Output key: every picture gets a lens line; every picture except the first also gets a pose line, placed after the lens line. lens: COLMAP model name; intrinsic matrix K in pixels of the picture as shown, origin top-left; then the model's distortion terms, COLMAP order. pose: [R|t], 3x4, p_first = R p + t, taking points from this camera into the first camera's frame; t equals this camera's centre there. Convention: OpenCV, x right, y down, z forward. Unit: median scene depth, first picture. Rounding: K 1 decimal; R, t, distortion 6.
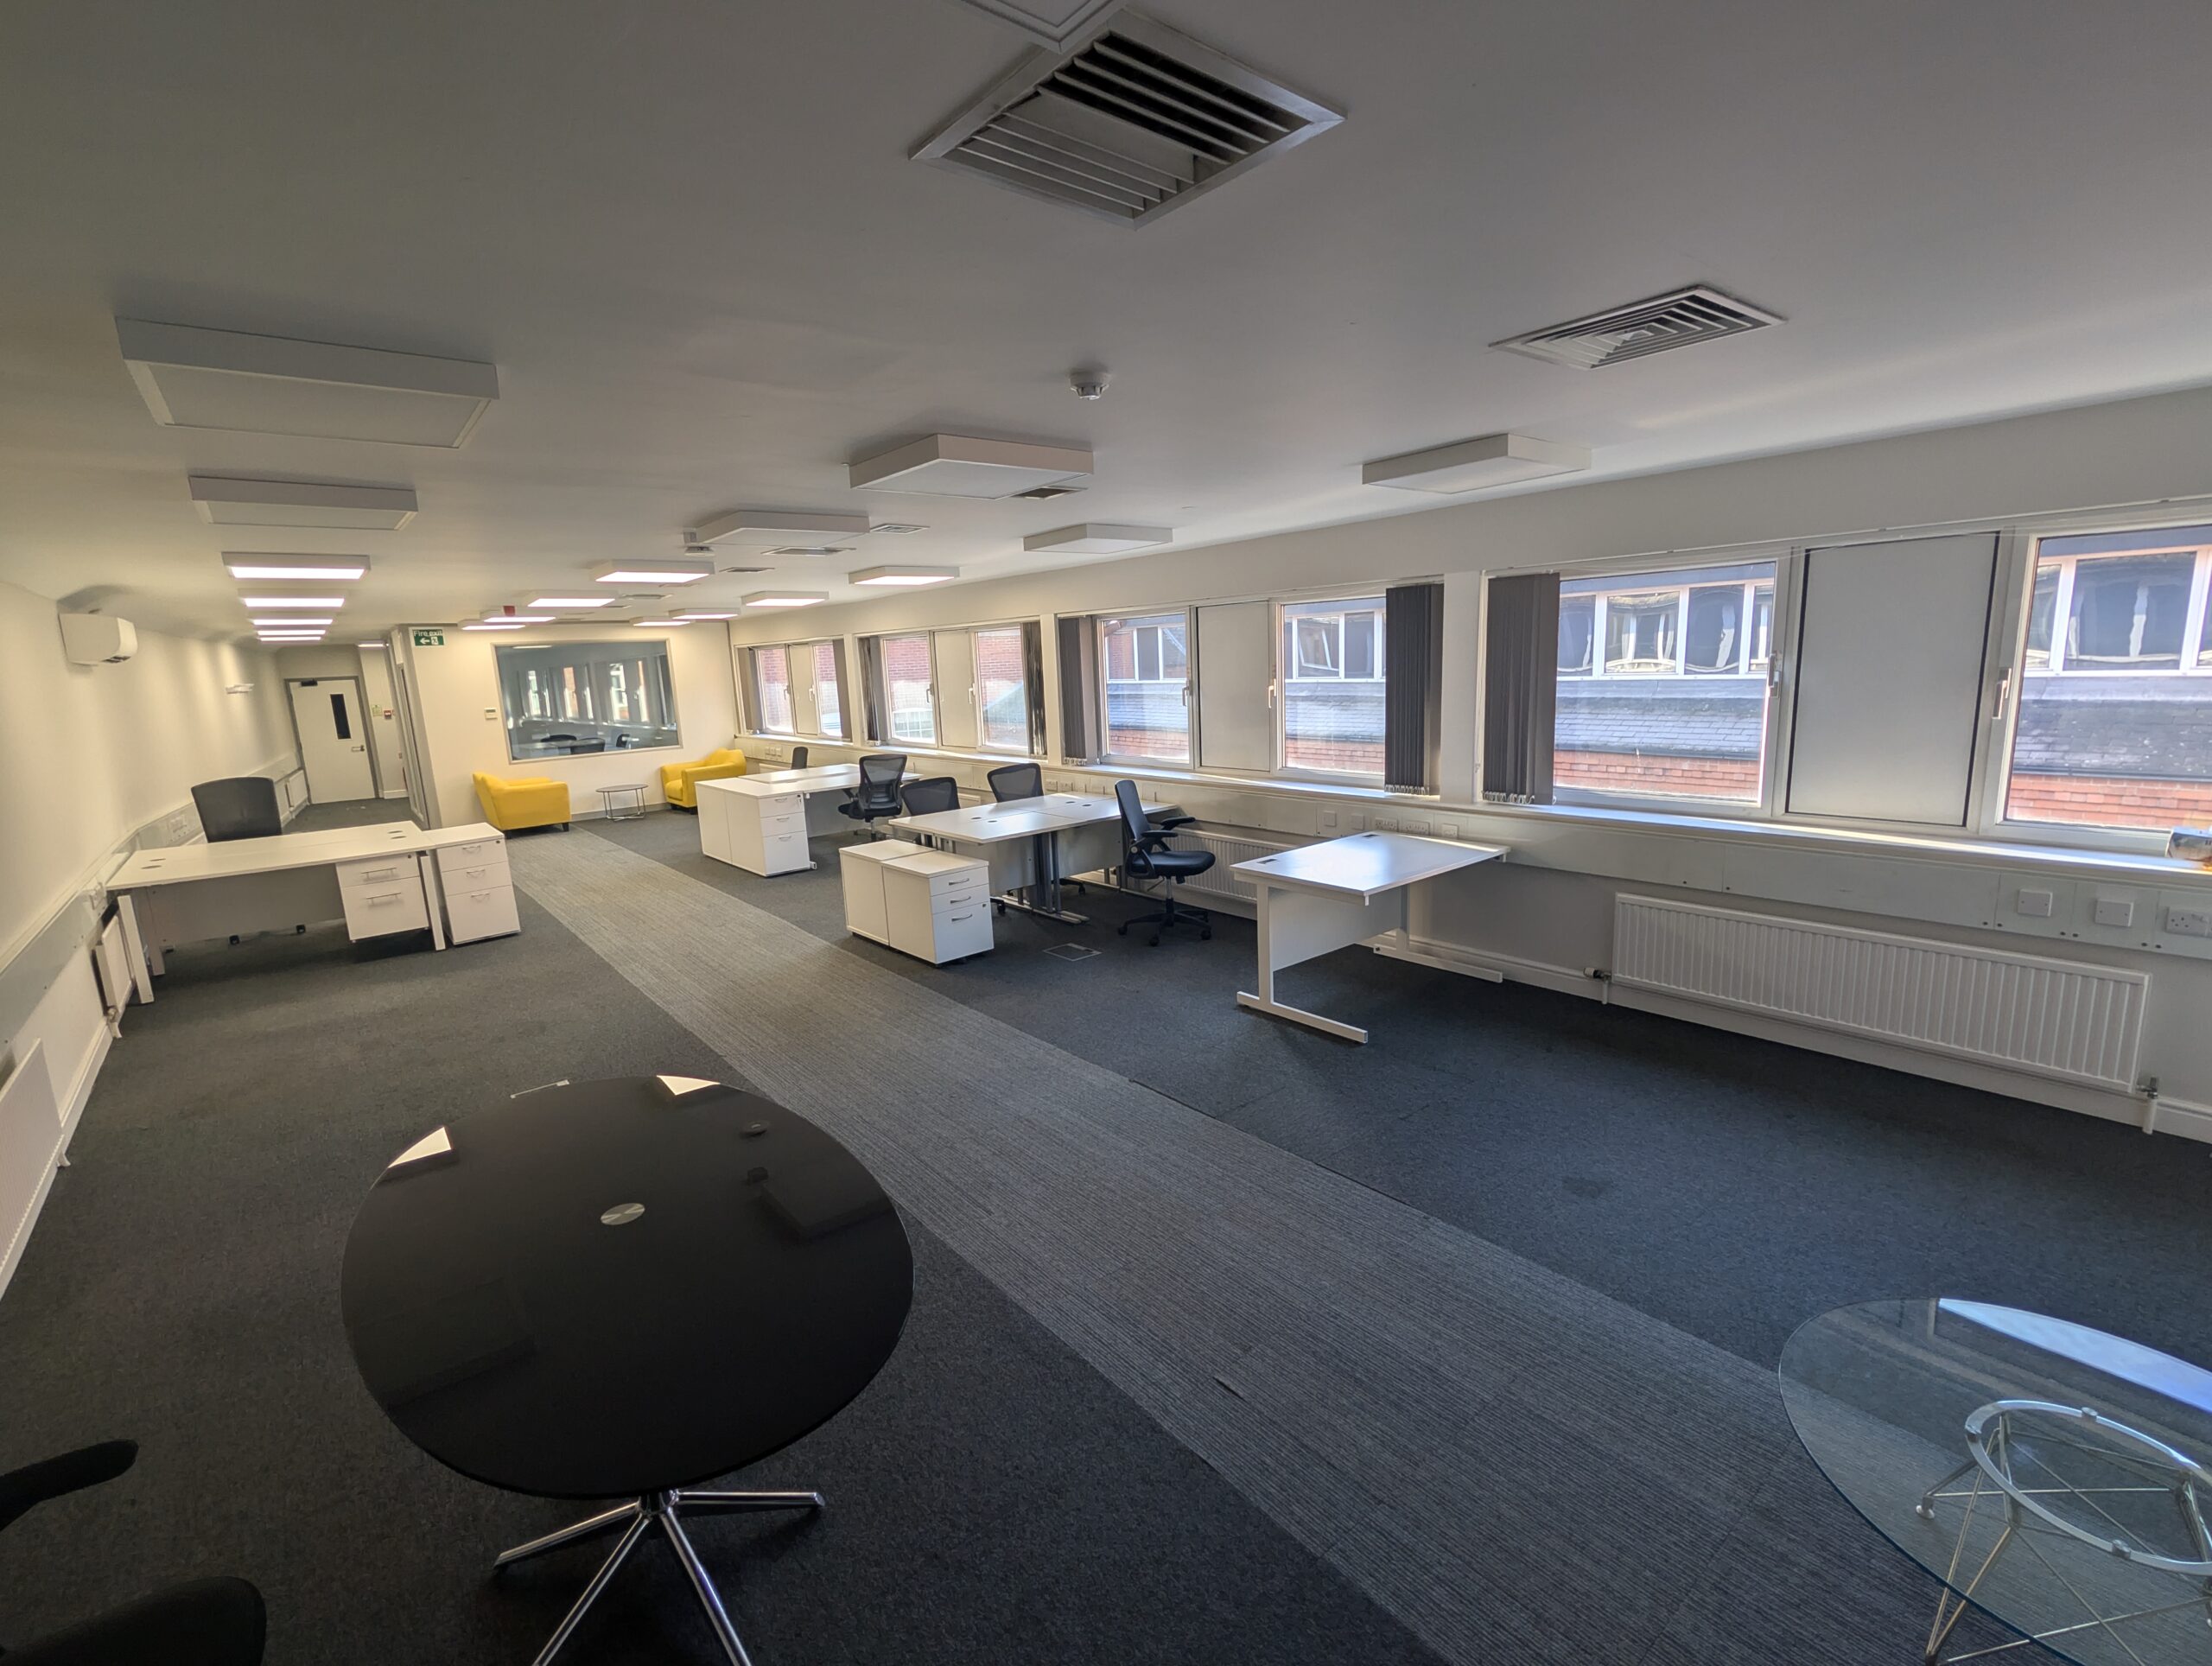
lens RADIAL K [[1002.7, 0, 1104.0], [0, 1002.7, 837.8], [0, 0, 1]] dist [-0.000648, -0.000261]
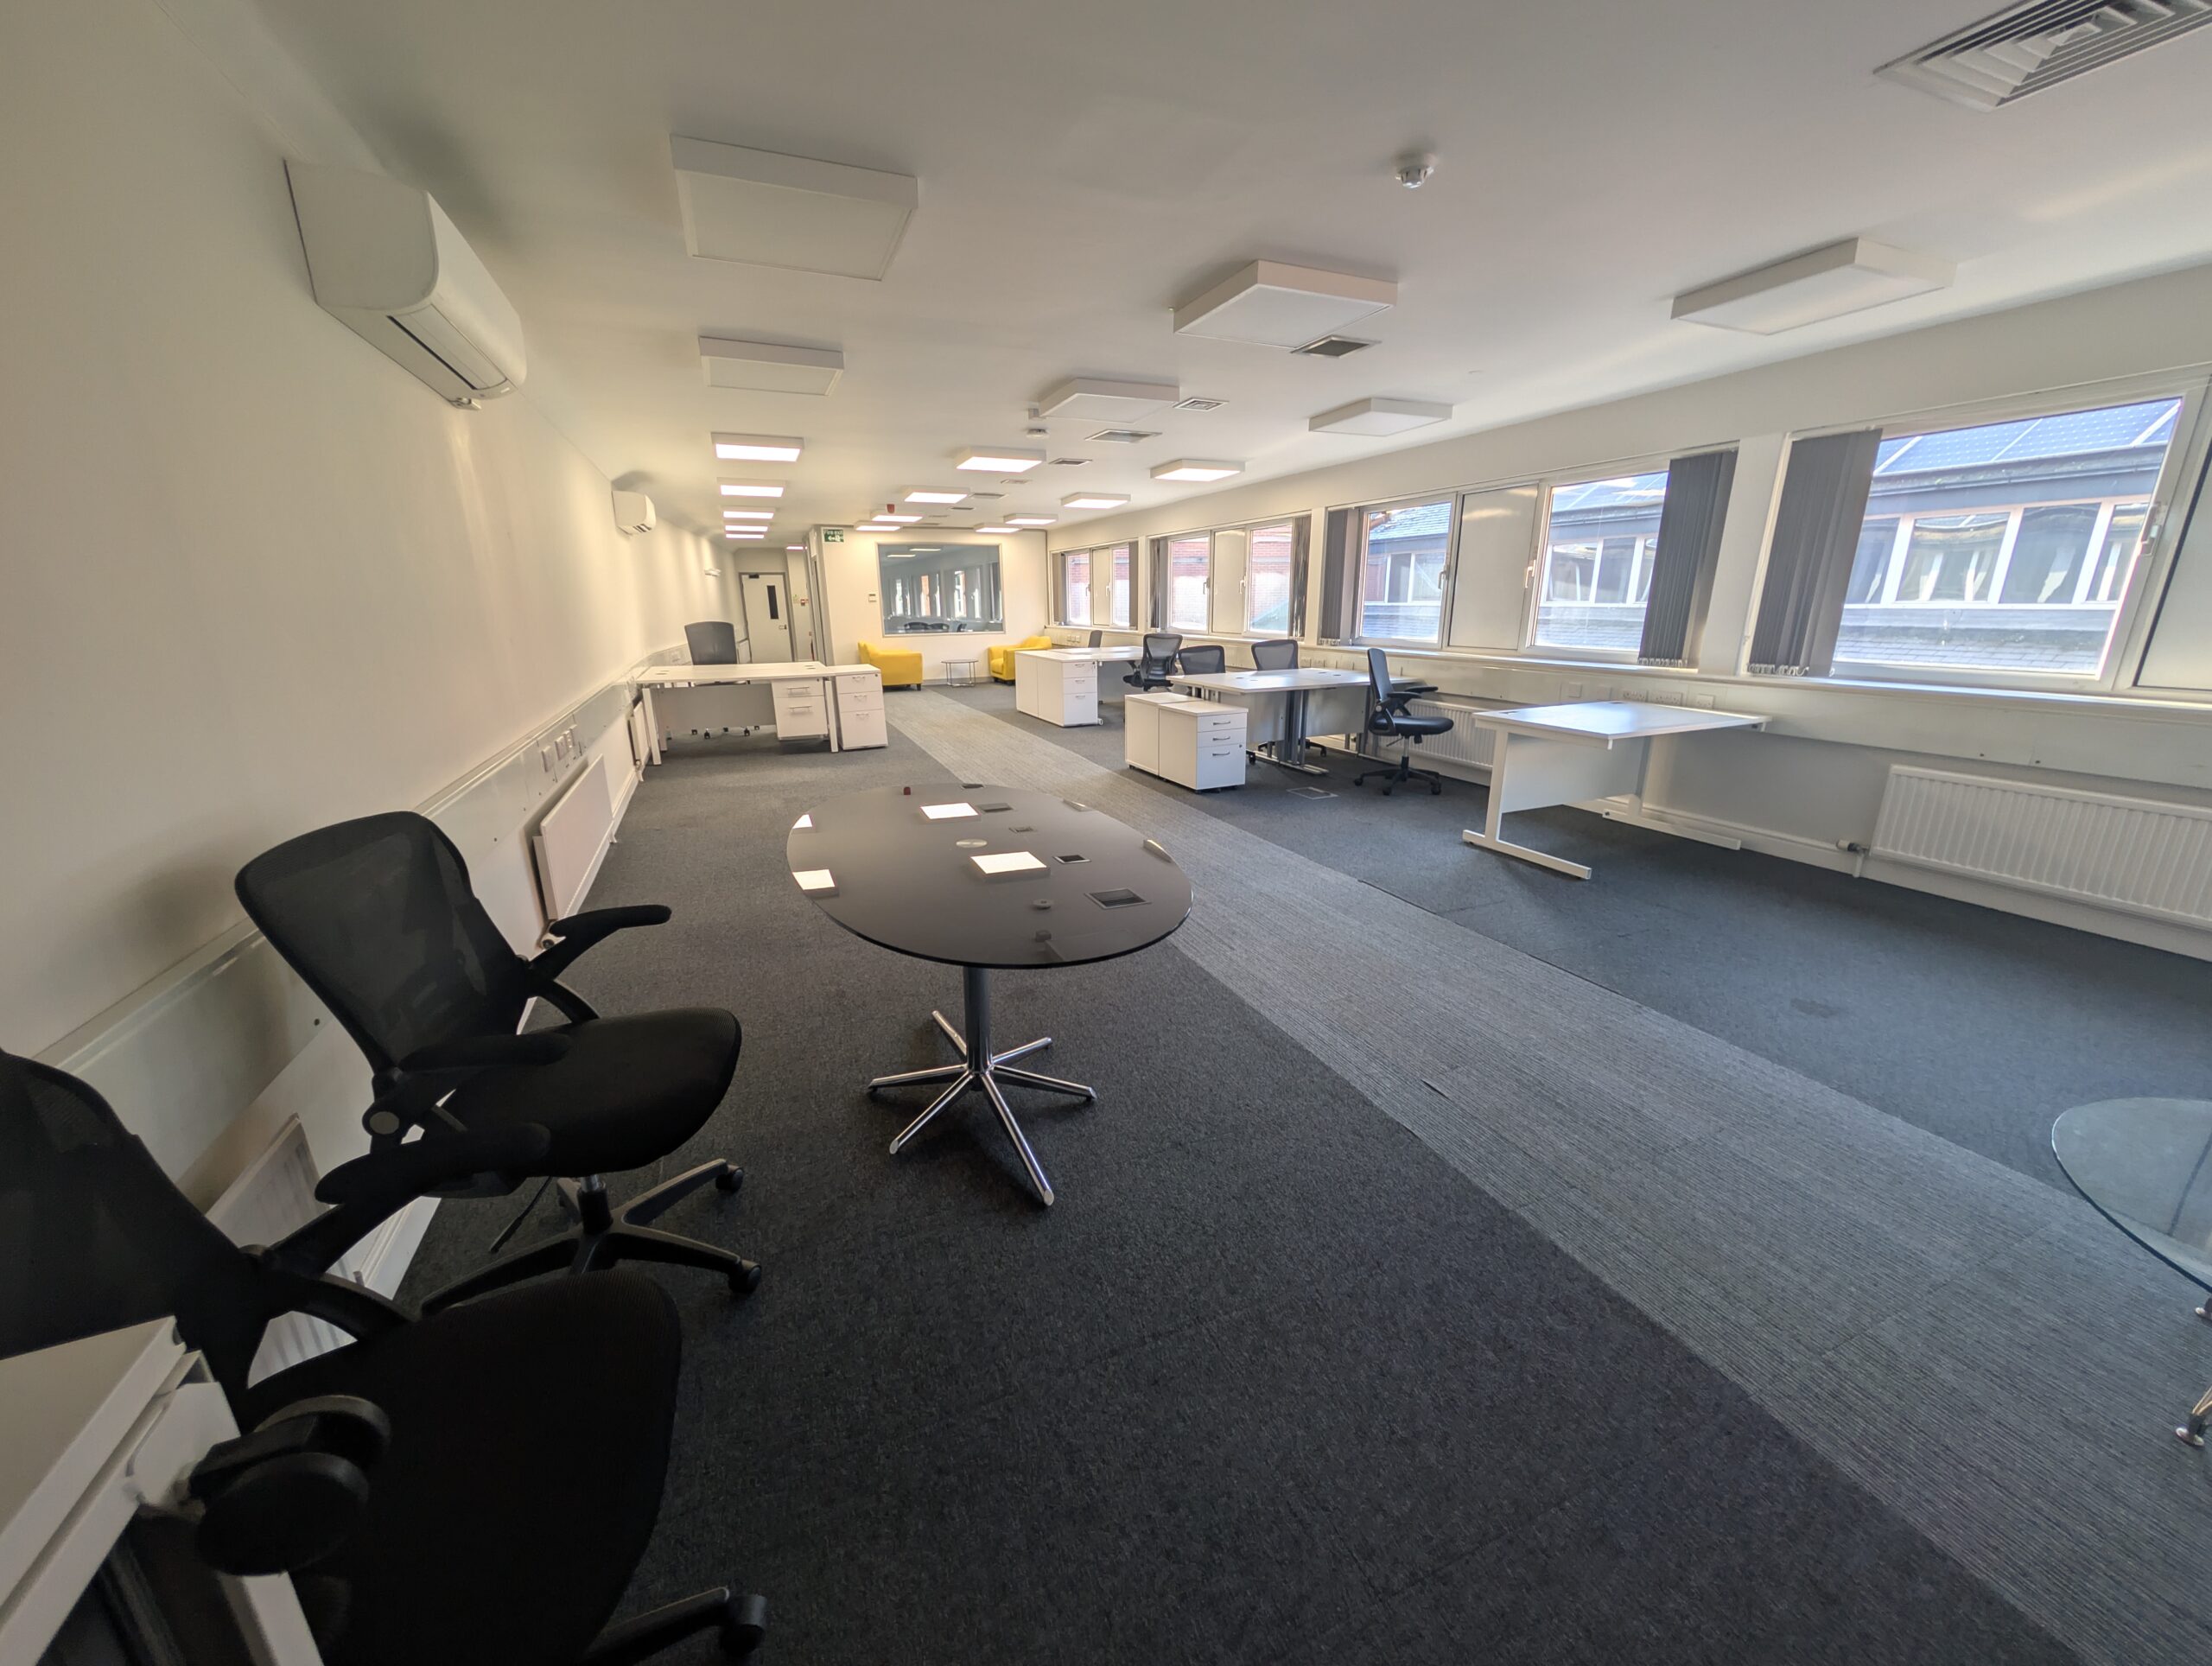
lens RADIAL K [[836.4, 0, 1100.2], [0, 836.4, 835.4], [0, 0, 1]] dist [-0.000432, 0.000001]
pose [[0.959697, 0.109787, -0.258705, -0.011775], [-0.082787, 0.990131, 0.113075, 0.075171], [0.268566, -0.087101, 0.959315, -0.001597]]
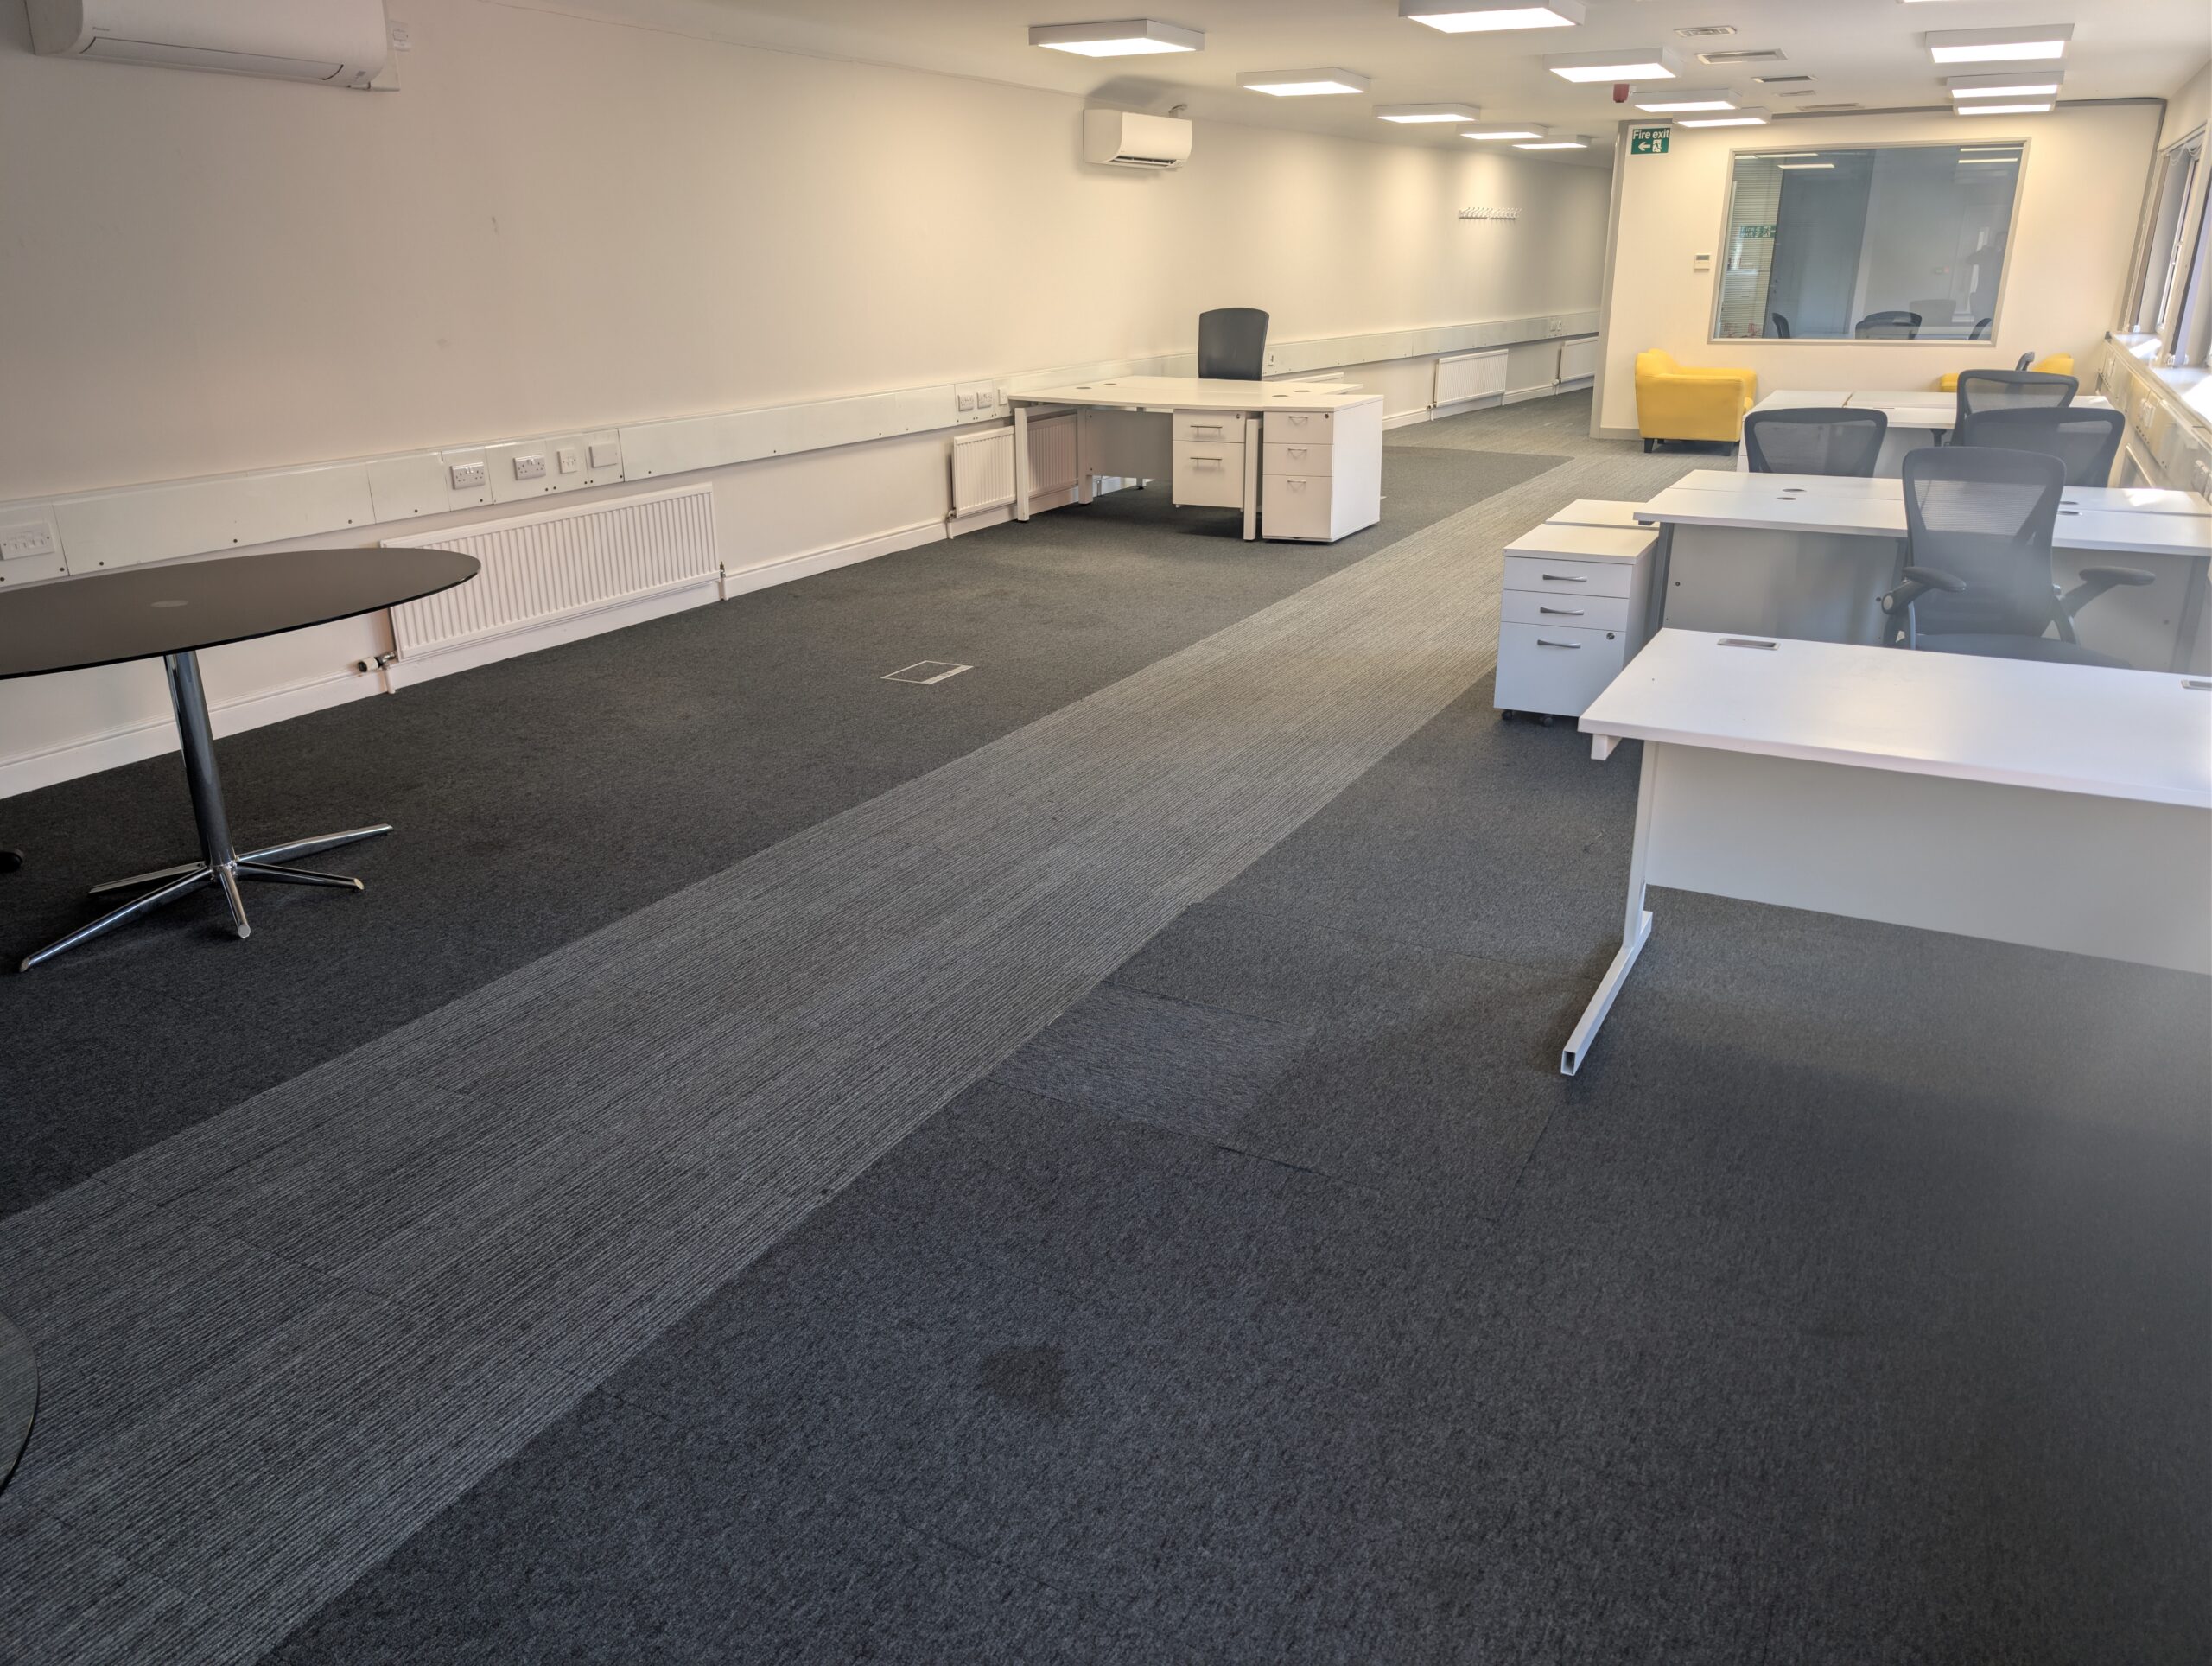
lens RADIAL K [[1586.3, 0, 1106.0], [0, 1586.3, 833.0], [0, 0, 1]] dist [0.009892, -0.000372]
pose [[0.387809, 0.354306, -0.850924, 0.547913], [-0.176889, 0.934620, 0.308538, -0.049719], [0.904608, 0.030865, 0.425127, 0.402385]]
